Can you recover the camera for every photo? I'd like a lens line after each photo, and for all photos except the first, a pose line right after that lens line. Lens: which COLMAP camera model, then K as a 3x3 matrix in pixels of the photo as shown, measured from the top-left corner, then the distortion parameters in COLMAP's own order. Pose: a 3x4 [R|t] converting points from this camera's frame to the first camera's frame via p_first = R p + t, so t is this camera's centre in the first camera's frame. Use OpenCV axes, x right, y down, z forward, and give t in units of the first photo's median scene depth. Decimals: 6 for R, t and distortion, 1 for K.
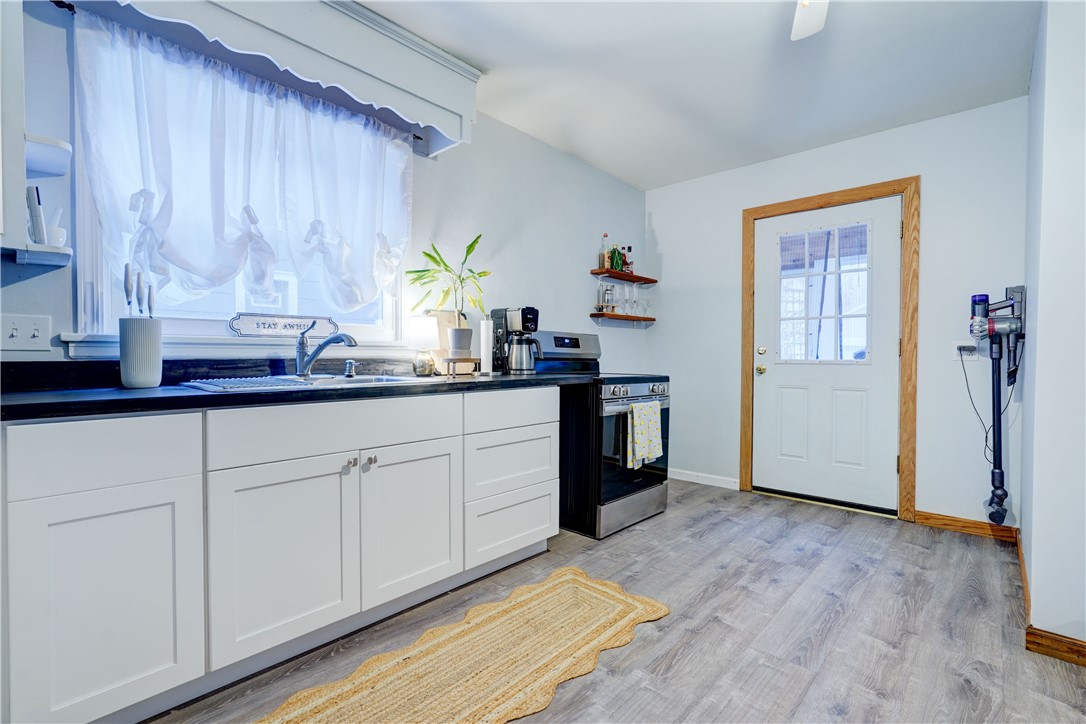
lens RADIAL K [[489.4, 0, 537.1], [0, 489.4, 366.2], [0, 0, 1]] dist [-0.003333, -0.000027]
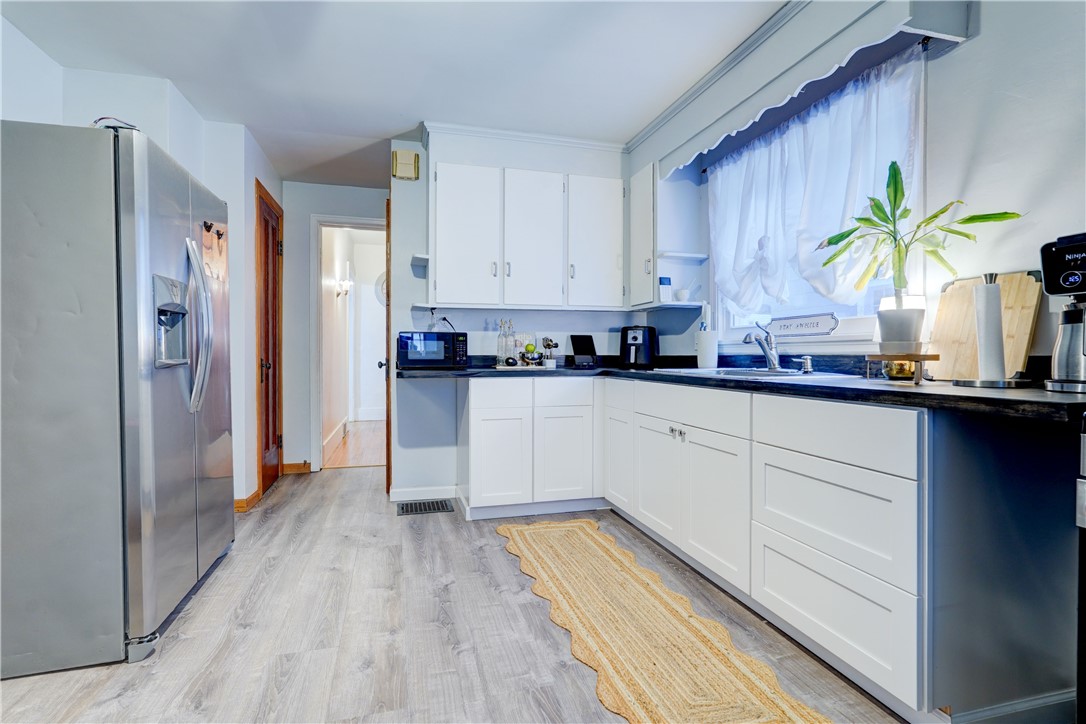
lens RADIAL K [[499.5, 0, 546.5], [0, 499.5, 353.4], [0, 0, 1]] dist [-0.002237, 0.010690]
pose [[-0.494770, -0.001986, -0.869022, 0.850006], [-0.019584, 0.999769, 0.008865, -0.018154], [0.868803, 0.021405, -0.494695, 1.171076]]
